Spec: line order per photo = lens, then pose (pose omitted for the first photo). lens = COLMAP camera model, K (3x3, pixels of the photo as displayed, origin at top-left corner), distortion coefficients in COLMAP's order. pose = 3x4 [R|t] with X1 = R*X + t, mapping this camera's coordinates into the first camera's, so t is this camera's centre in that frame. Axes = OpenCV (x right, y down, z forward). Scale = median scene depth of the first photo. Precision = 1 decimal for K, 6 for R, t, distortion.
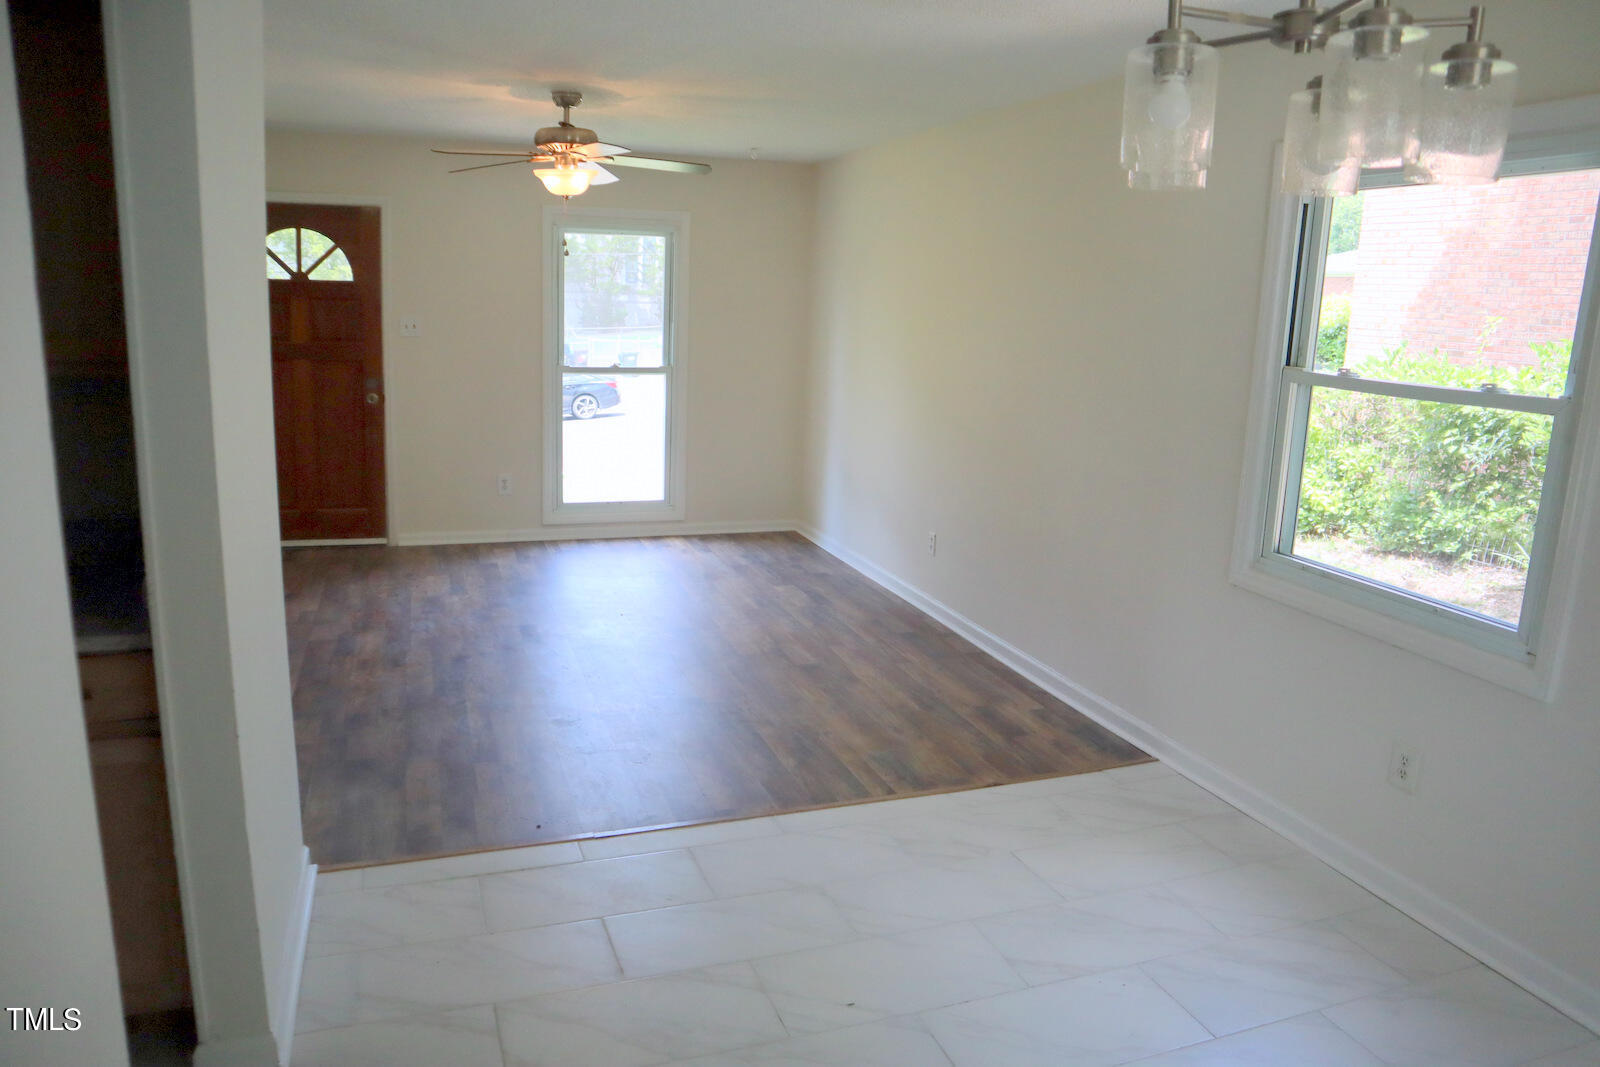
lens RADIAL K [[1110.9, 0, 796.0], [0, 1110.9, 533.0], [0, 0, 1]] dist [-0.118463, 0.062098]
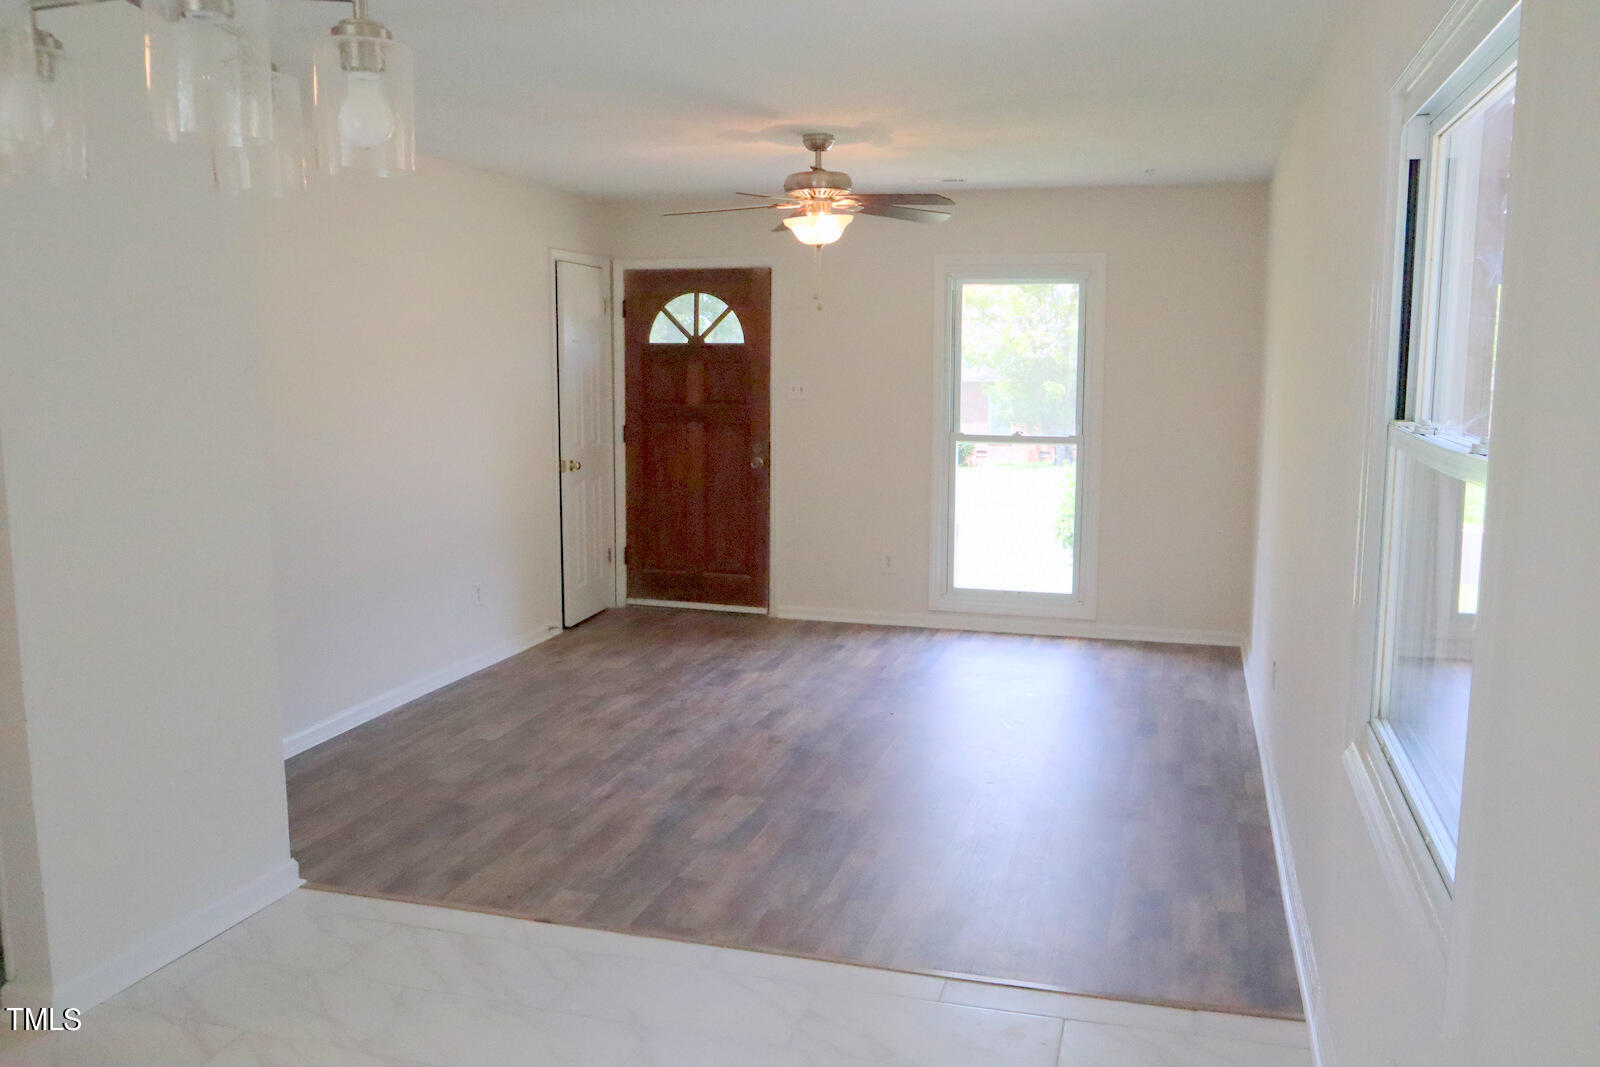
lens RADIAL K [[1266.1, 0, 803.2], [0, 1266.1, 533.4], [0, 0, 1]] dist [-0.083302, 0.040630]
pose [[0.809338, 0.051464, -0.585085, 0.318610], [-0.097453, 0.994112, -0.047364, -0.011932], [0.579202, 0.095352, 0.809588, 0.121010]]
